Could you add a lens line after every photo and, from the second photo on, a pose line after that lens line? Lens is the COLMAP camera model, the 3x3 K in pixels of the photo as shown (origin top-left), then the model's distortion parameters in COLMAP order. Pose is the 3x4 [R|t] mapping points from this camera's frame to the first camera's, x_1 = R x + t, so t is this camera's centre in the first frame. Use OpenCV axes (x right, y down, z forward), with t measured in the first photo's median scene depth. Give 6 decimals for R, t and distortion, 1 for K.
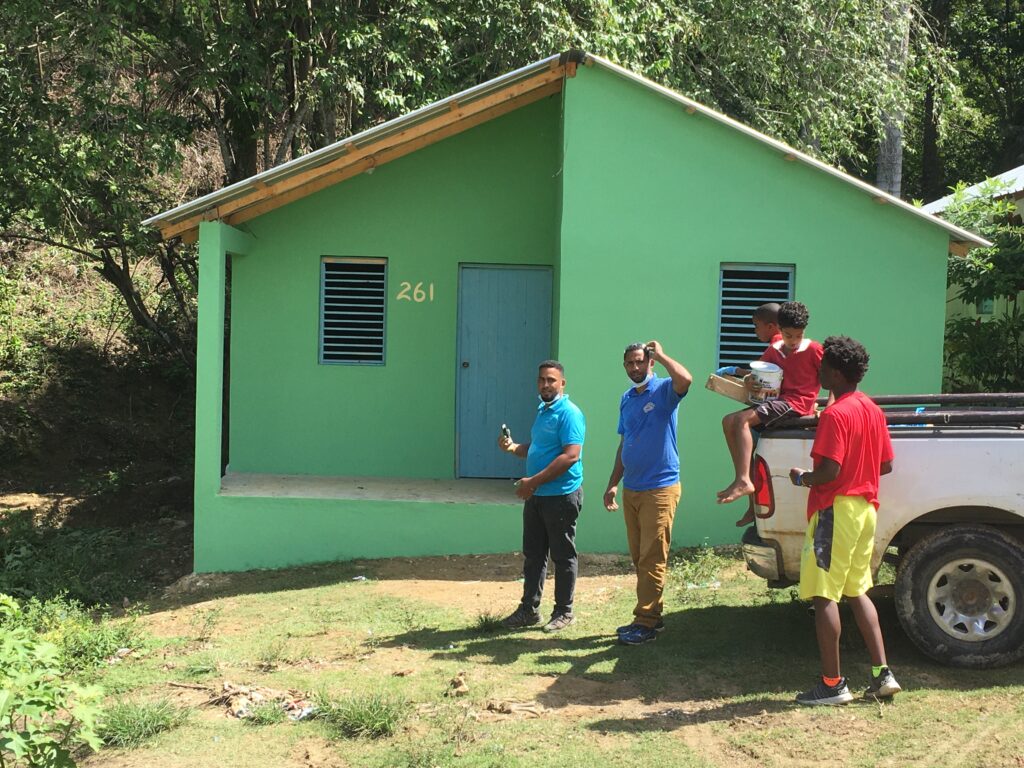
lens RADIAL K [[1581.8, 0, 512.0], [0, 1581.8, 384.0], [0, 0, 1]] dist [0.007542, 0.185353]
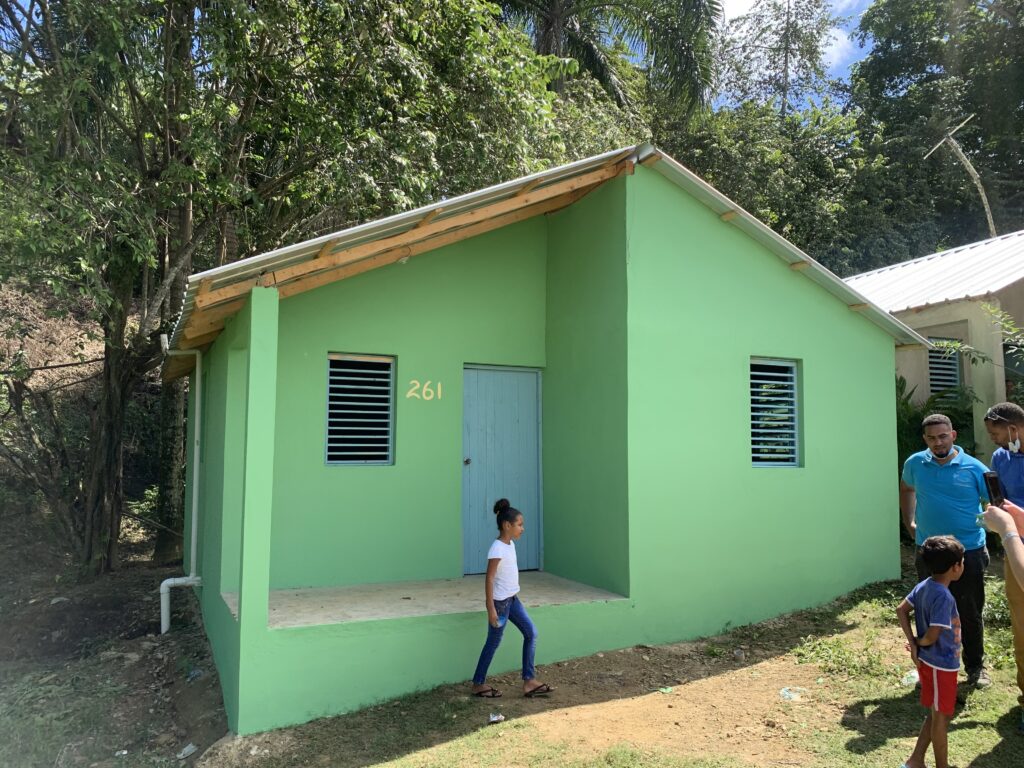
lens RADIAL K [[801.7, 0, 512.0], [0, 801.7, 384.0], [0, 0, 1]] dist [0.007474, -0.003761]
pose [[0.894867, 0.018310, 0.445957, -0.237410], [0.045394, 0.990244, -0.131745, 0.007161], [-0.444018, 0.138138, 0.885306, 0.526587]]
